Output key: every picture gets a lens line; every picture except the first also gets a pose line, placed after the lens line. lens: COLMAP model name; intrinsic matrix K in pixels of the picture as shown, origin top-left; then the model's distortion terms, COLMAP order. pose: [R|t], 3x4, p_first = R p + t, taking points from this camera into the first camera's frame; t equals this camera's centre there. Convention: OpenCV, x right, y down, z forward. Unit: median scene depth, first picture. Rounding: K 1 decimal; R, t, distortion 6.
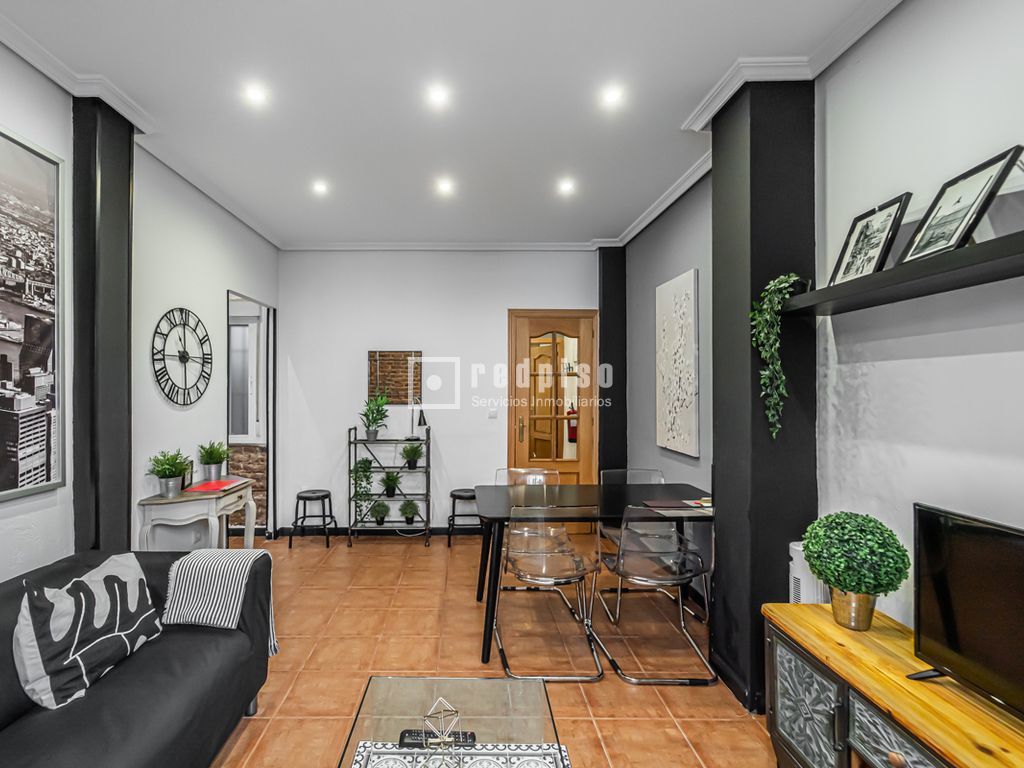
lens RADIAL K [[469.2, 0, 459.2], [0, 469.2, 378.3], [0, 0, 1]] dist [0.001266, 0.000195]
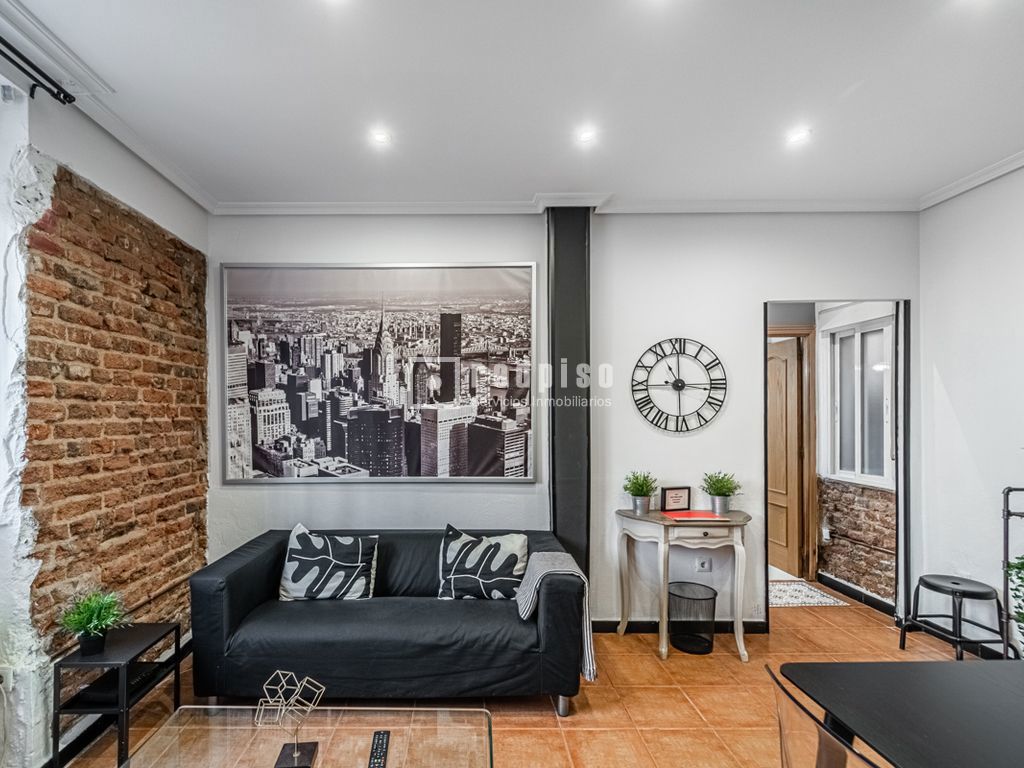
lens RADIAL K [[469.2, 0, 490.0], [0, 469.2, 417.5], [0, 0, 1]] dist [-0.001430, 0.000130]
pose [[0.038281, -0.001347, -0.999266, 0.458550], [0.025631, 0.999671, -0.000366, 0.016779], [0.998938, -0.025598, 0.038303, 0.582302]]
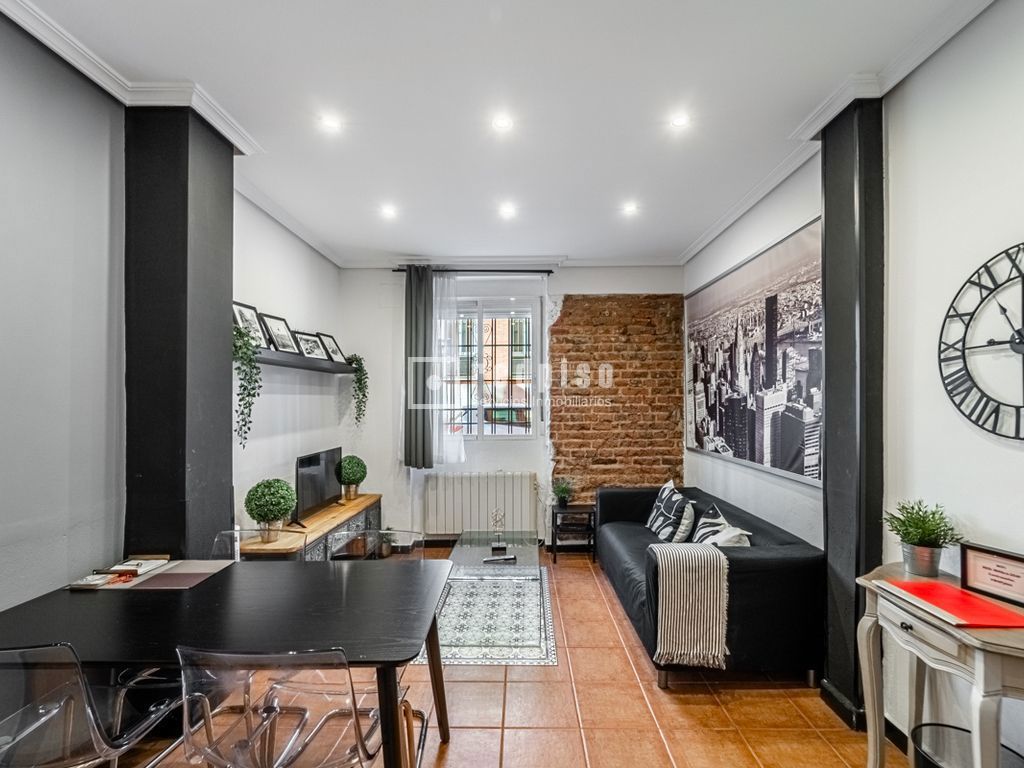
lens RADIAL K [[503.2, 0, 513.9], [0, 503.2, 386.8], [0, 0, 1]] dist [0.001874, 0.001011]
pose [[-0.999999, 0.000506, 0.001194, -0.055153], [0.000442, 0.998627, -0.052374, 0.032012], [-0.001219, -0.052373, -0.998627, 1.632295]]
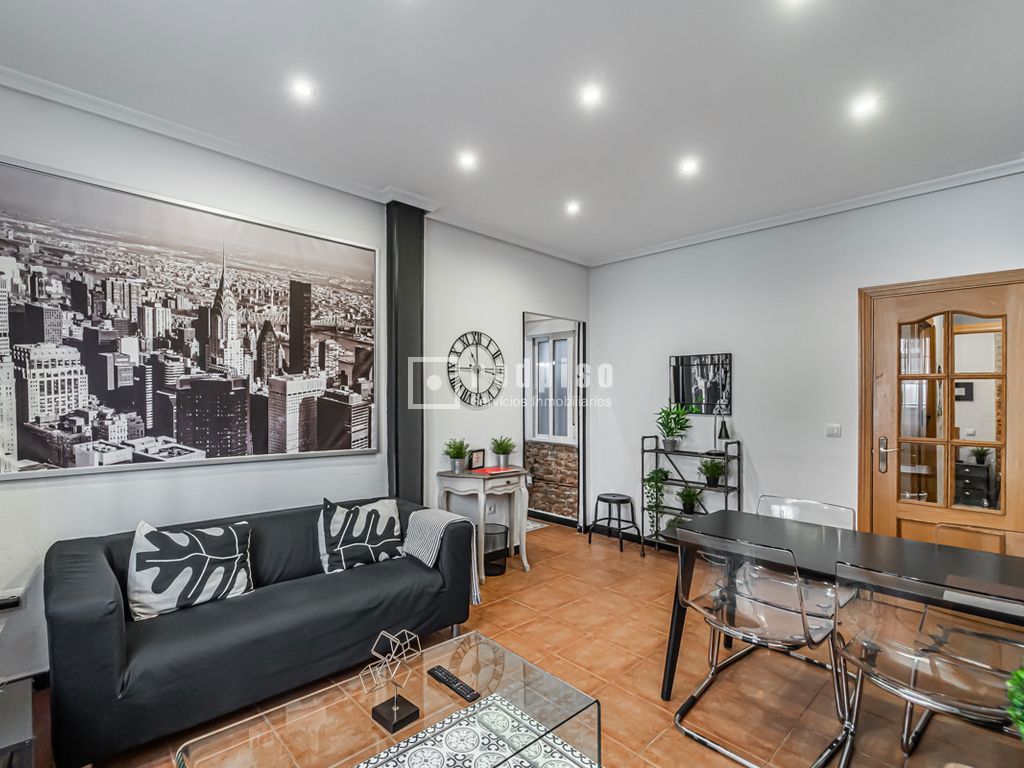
lens RADIAL K [[467.1, 0, 473.0], [0, 467.1, 396.6], [0, 0, 1]] dist [0.000643, 0.000095]
pose [[0.669626, -0.003348, -0.742691, 0.394466], [0.010870, 0.999927, 0.005294, 0.026030], [0.742619, -0.011618, 0.669614, 0.131770]]
